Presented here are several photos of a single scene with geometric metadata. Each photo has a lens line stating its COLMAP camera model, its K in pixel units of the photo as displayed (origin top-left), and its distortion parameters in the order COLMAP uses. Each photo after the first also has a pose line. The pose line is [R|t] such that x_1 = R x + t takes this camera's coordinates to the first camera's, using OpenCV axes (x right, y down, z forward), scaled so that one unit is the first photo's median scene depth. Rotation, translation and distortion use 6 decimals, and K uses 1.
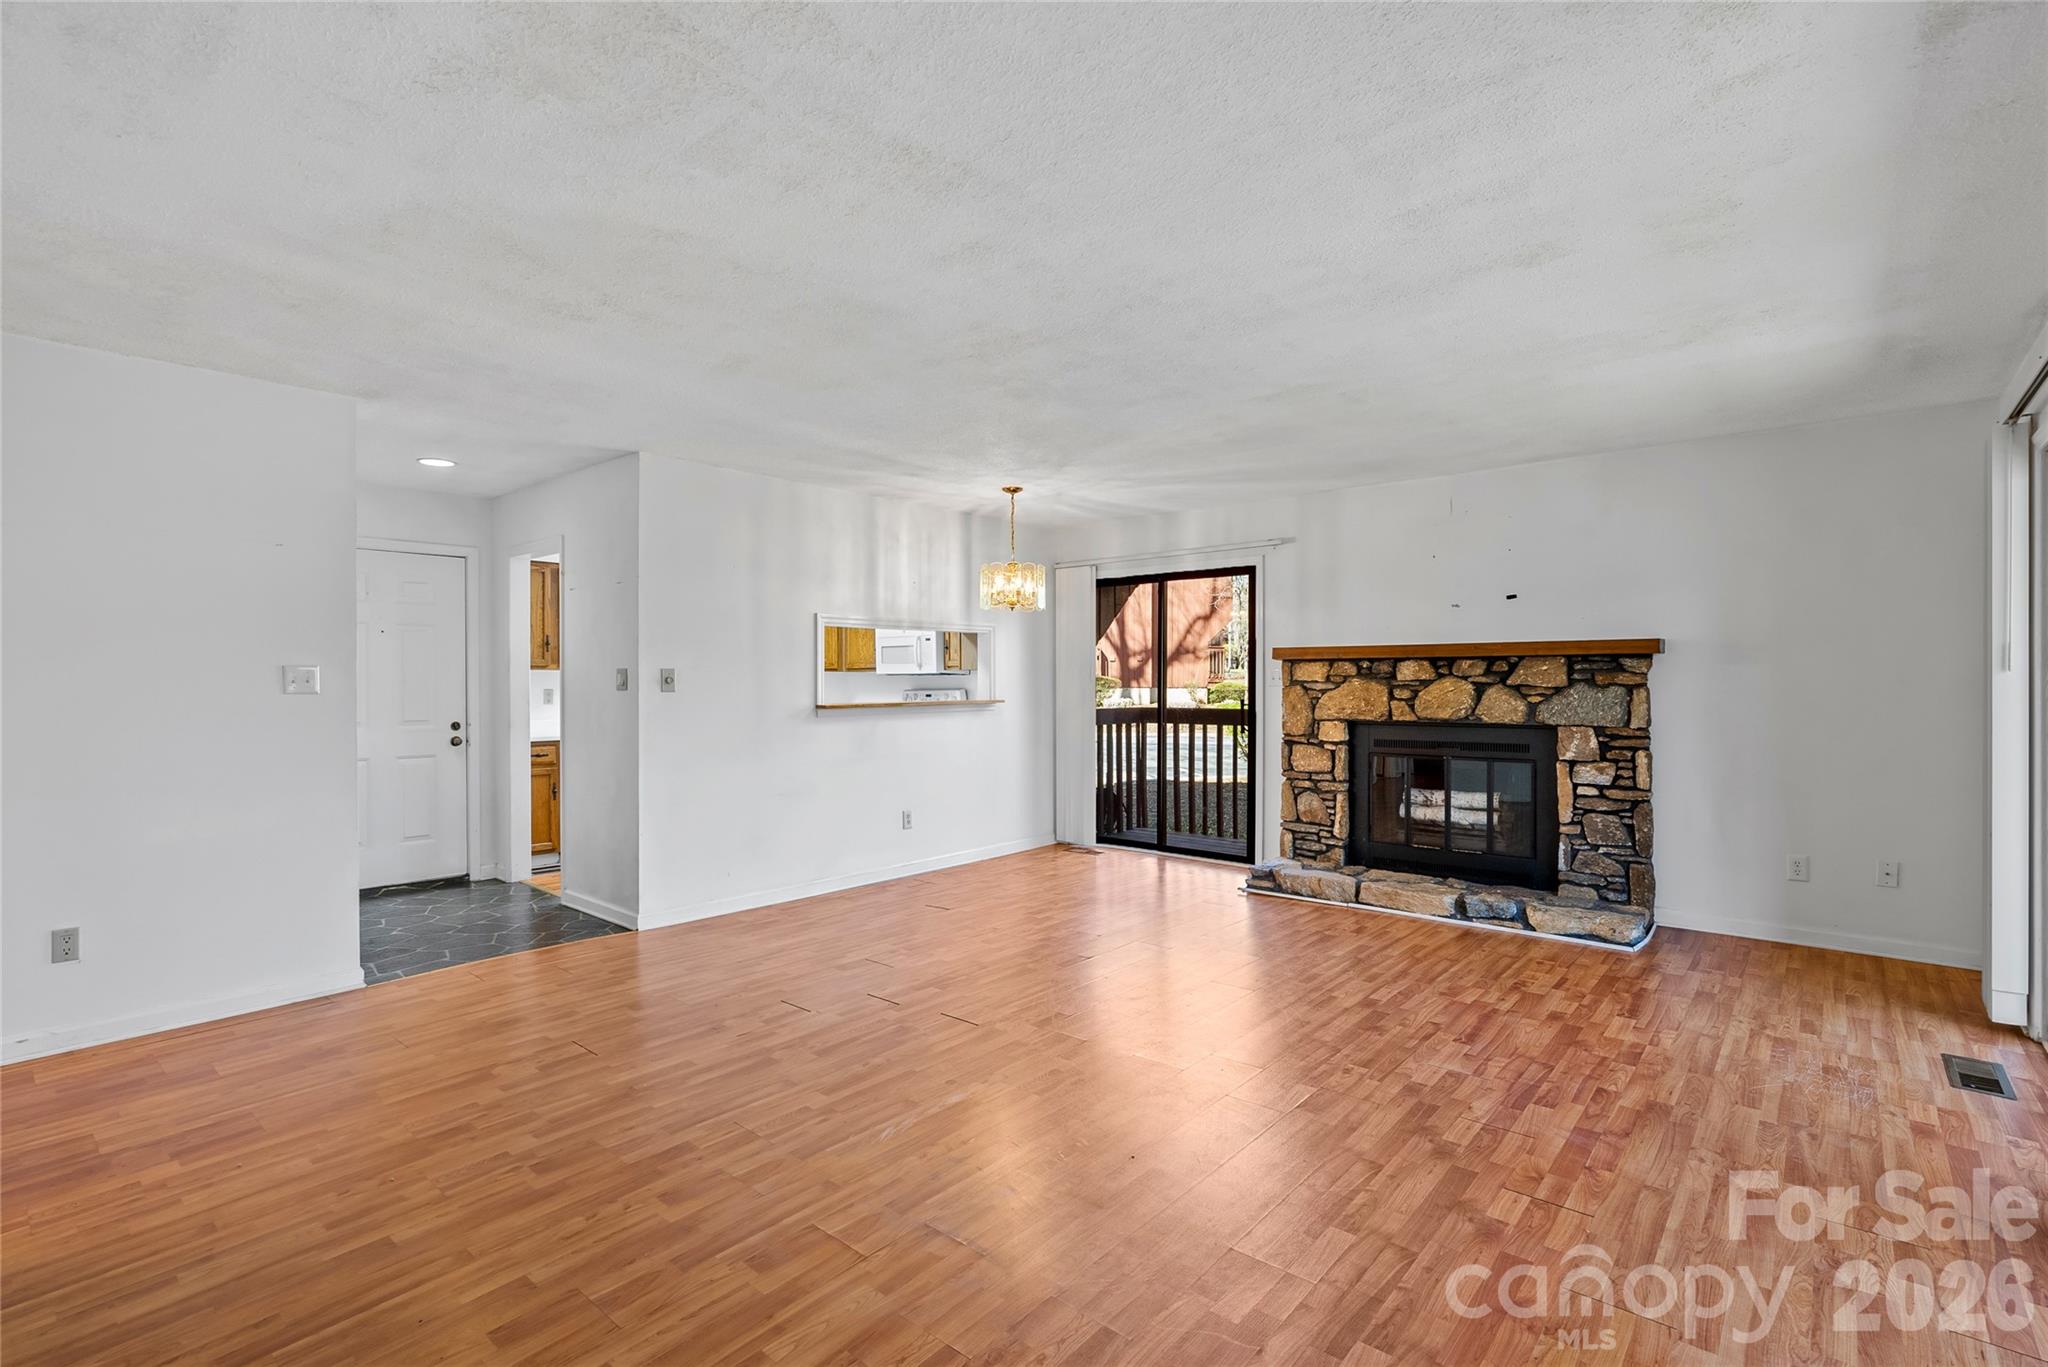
lens RADIAL K [[944.5, 0, 1034.6], [0, 944.5, 692.5], [0, 0, 1]] dist [0.000040, 0.000536]
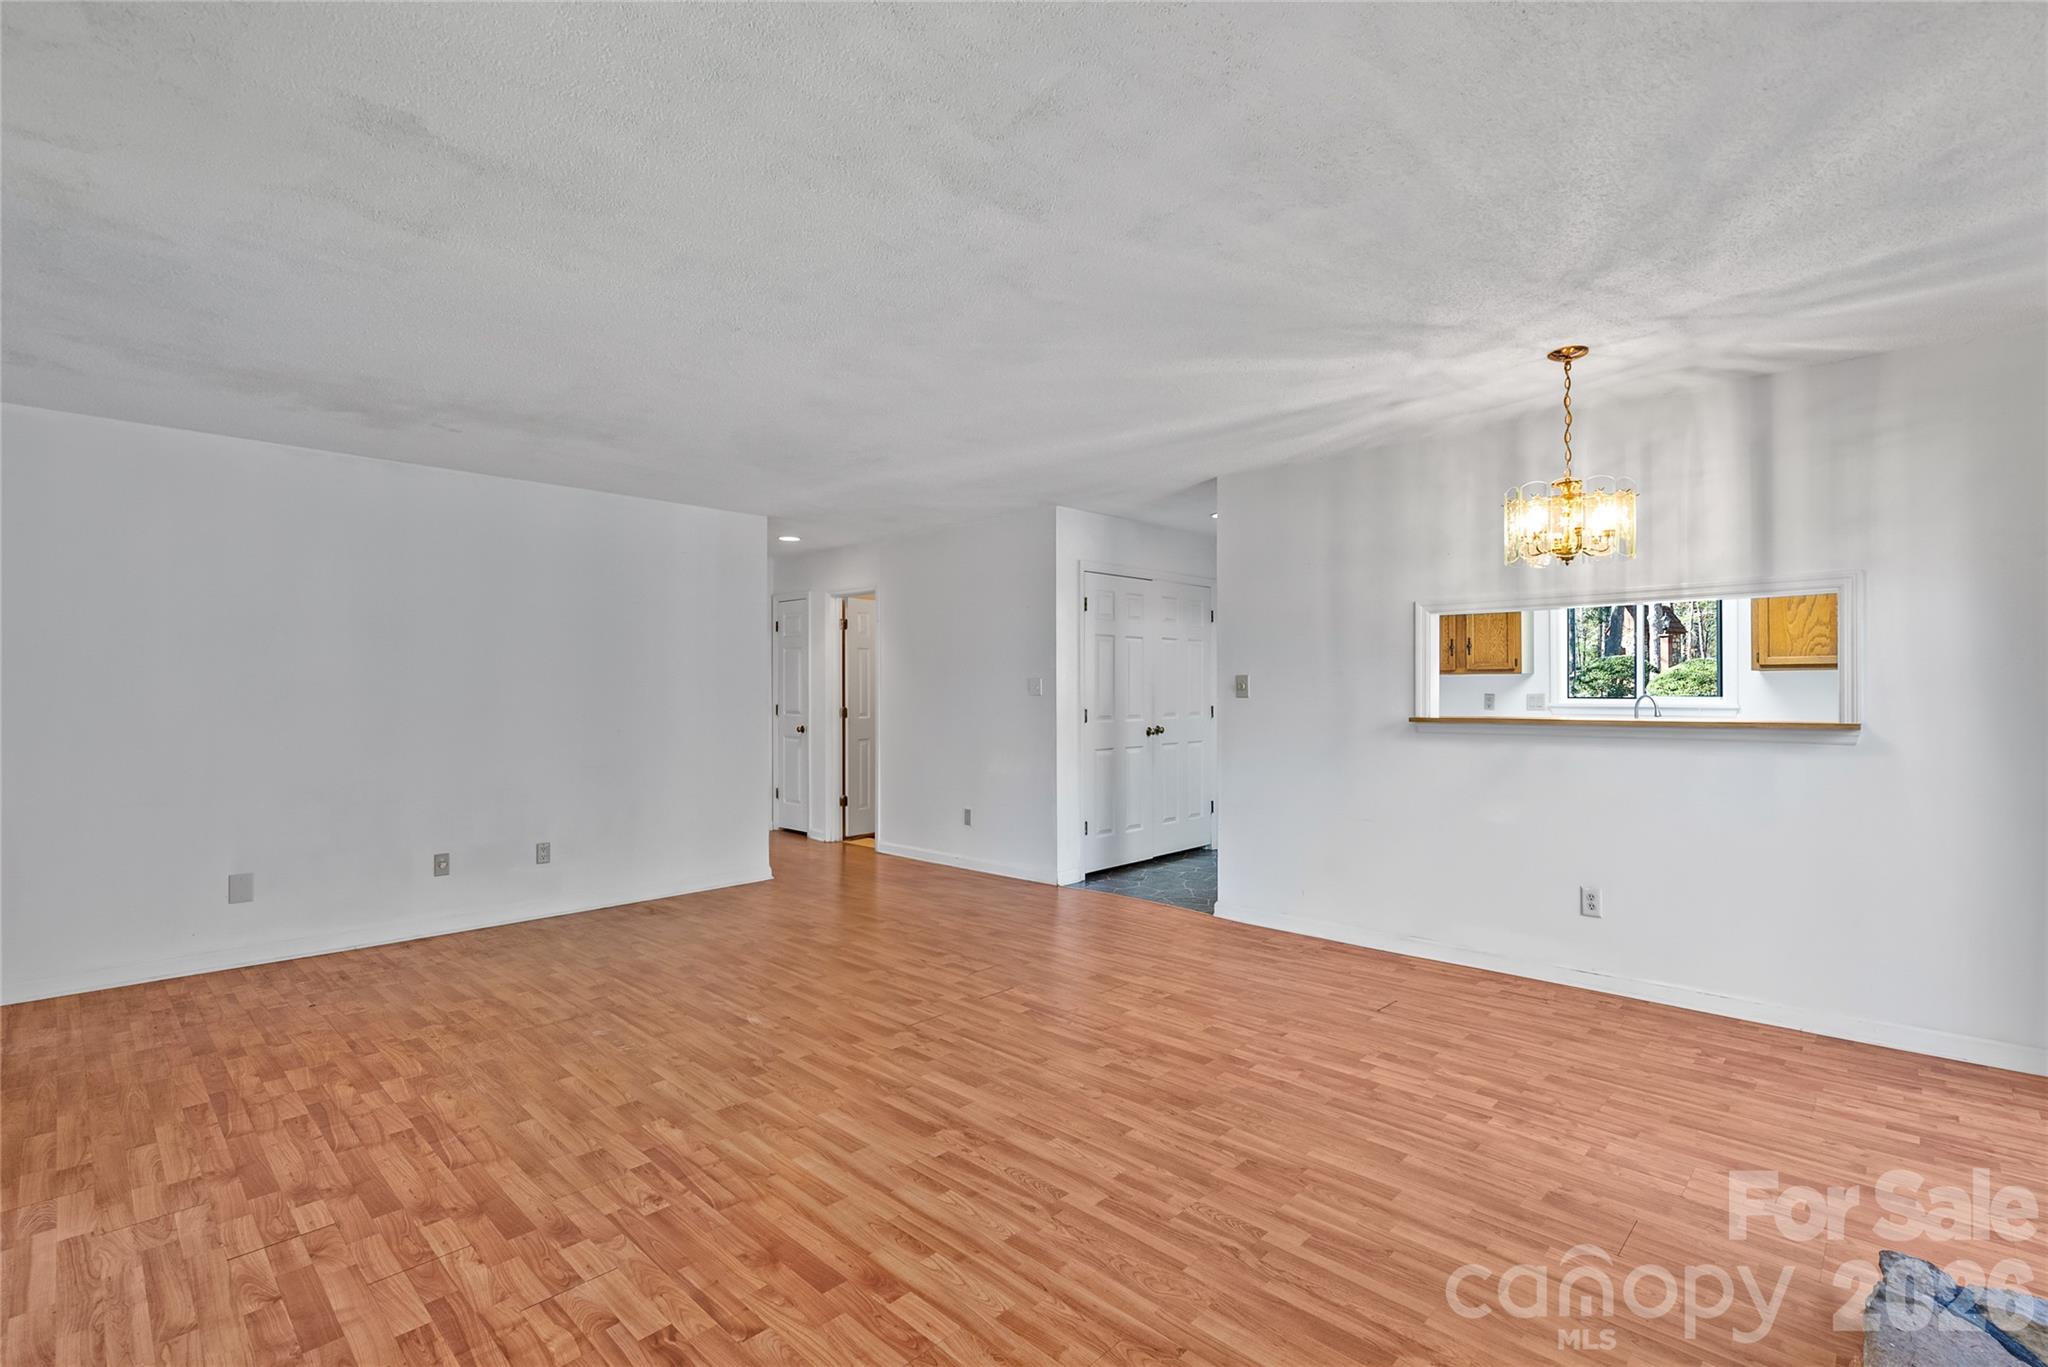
lens RADIAL K [[935.9, 0, 1025.2], [0, 935.9, 677.2], [0, 0, 1]] dist [-0.005928, 0.000959]
pose [[-0.064065, -0.010444, -0.997891, 0.633504], [-0.007553, 0.999922, -0.009981, -0.010718], [0.997917, 0.006898, -0.064139, 0.794902]]
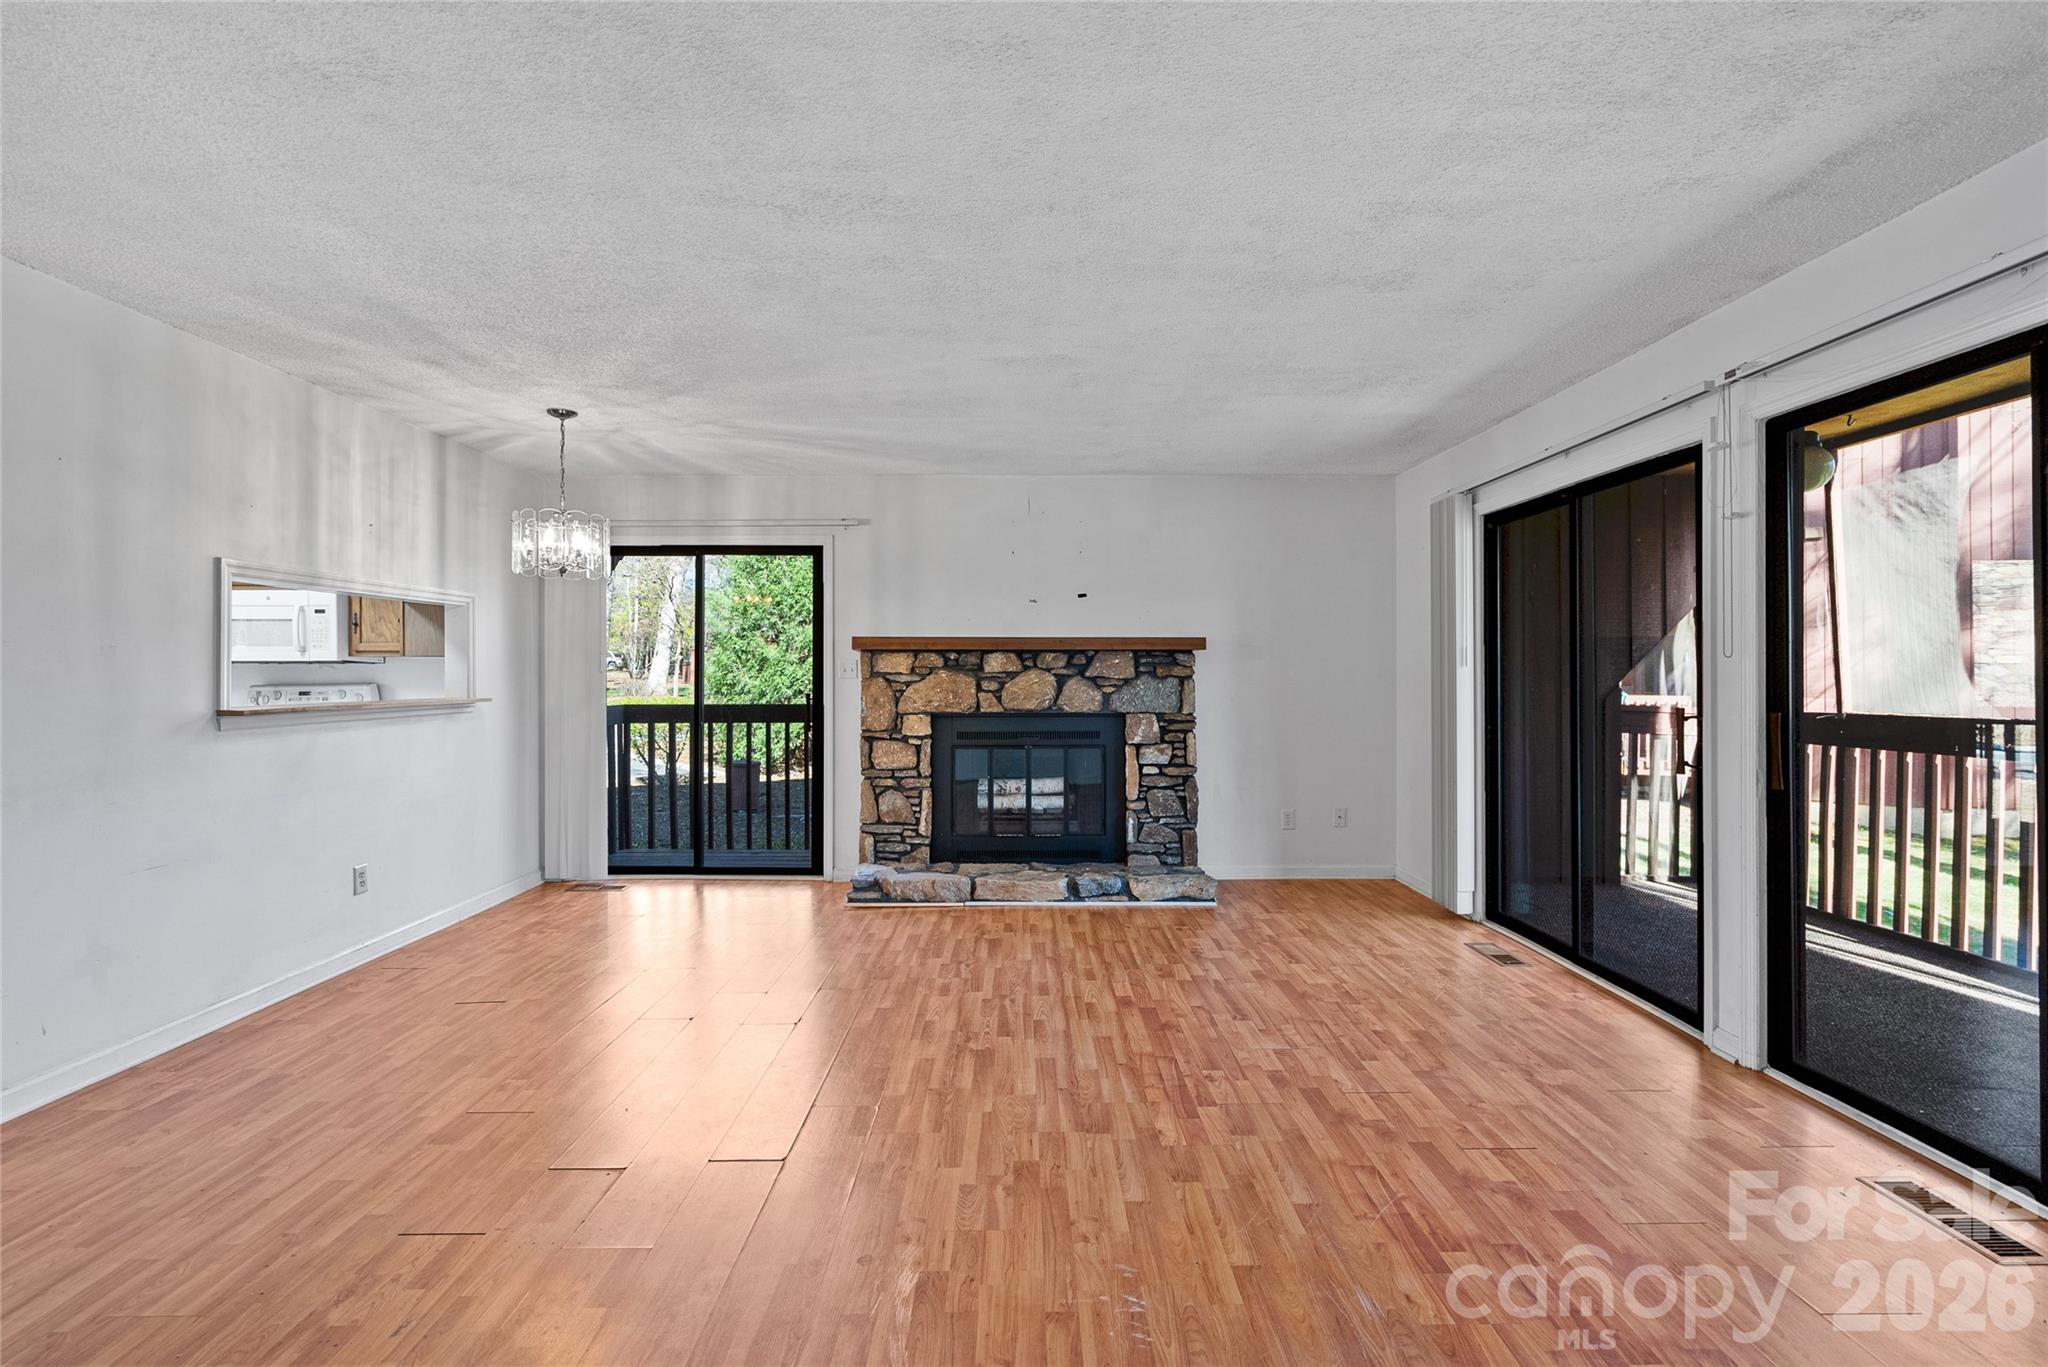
lens RADIAL K [[935.9, 0, 1025.2], [0, 935.9, 677.2], [0, 0, 1]] dist [-0.005928, 0.000959]
pose [[0.756991, -0.000323, 0.653425, -0.253810], [0.006846, 0.999949, -0.007437, 0.000021], [-0.653390, 0.010103, 0.756954, 0.237079]]
